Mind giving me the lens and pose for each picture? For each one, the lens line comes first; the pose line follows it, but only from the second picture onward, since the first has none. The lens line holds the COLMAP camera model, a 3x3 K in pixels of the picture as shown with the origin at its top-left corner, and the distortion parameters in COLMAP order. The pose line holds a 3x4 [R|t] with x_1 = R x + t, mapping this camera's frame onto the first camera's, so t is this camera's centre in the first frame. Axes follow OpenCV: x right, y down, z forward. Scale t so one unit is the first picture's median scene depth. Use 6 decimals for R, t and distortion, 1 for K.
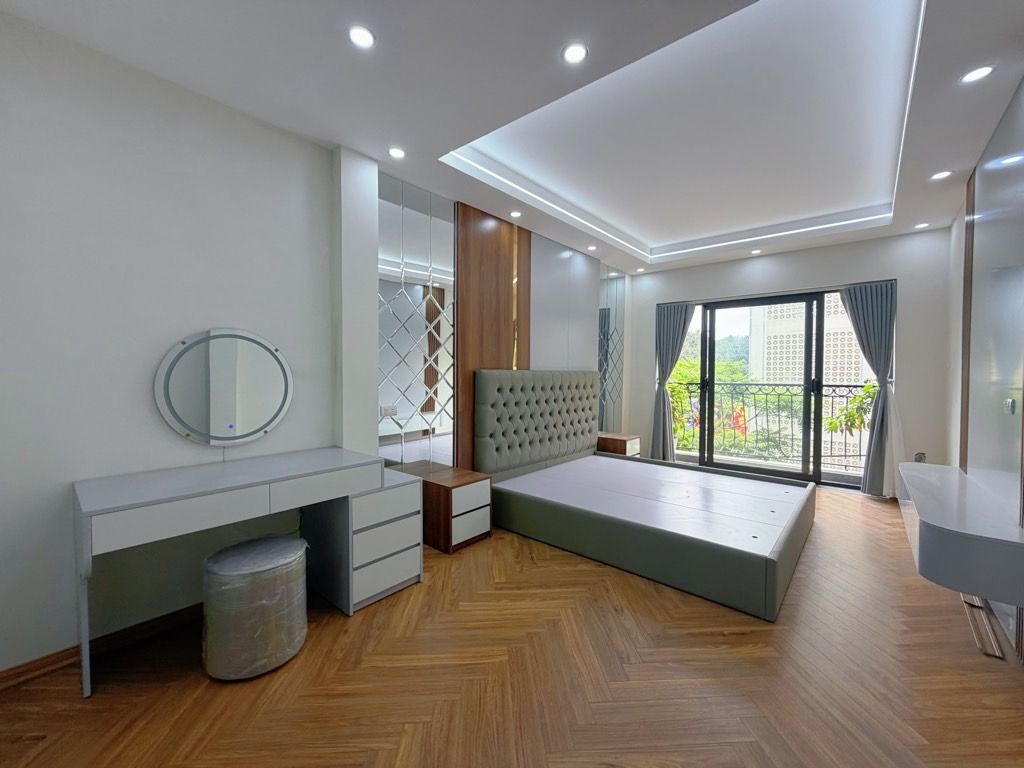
lens RADIAL K [[407.1, 0, 510.9], [0, 407.1, 383.9], [0, 0, 1]] dist [0.000407, -0.000311]
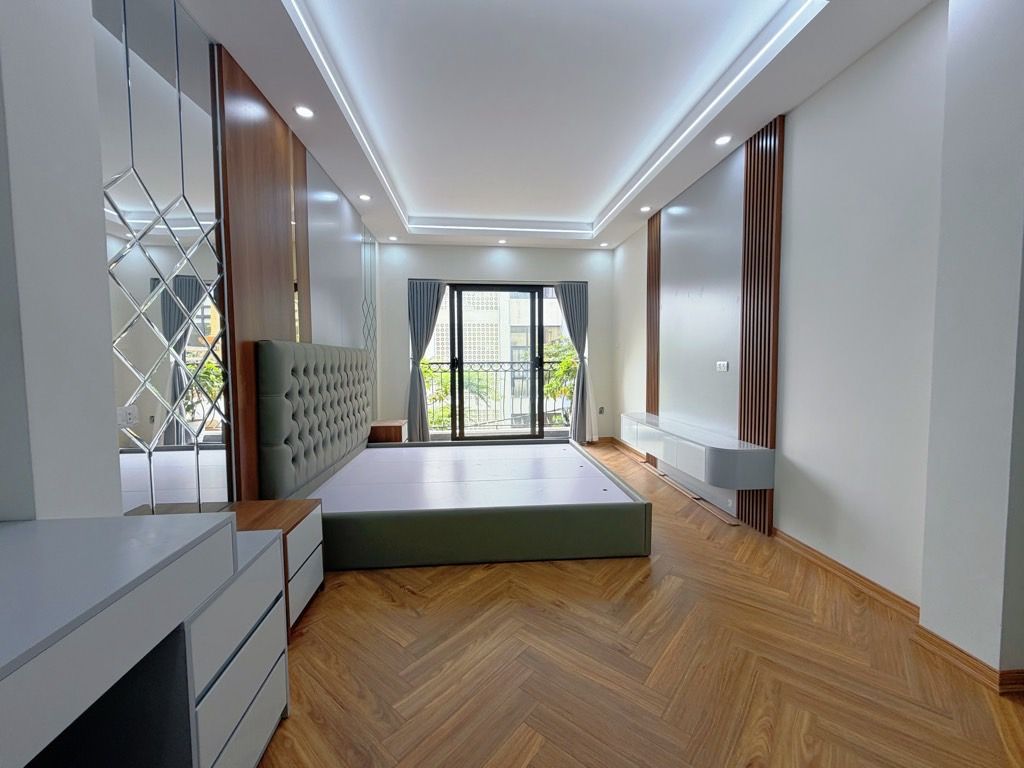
lens RADIAL K [[407.1, 0, 513.9], [0, 407.1, 383.5], [0, 0, 1]] dist [0.000407, -0.000311]
pose [[0.693838, -0.052726, 0.718198, -0.208161], [0.028355, 0.998543, 0.045915, 0.011570], [-0.719573, -0.011493, 0.694322, 0.221348]]
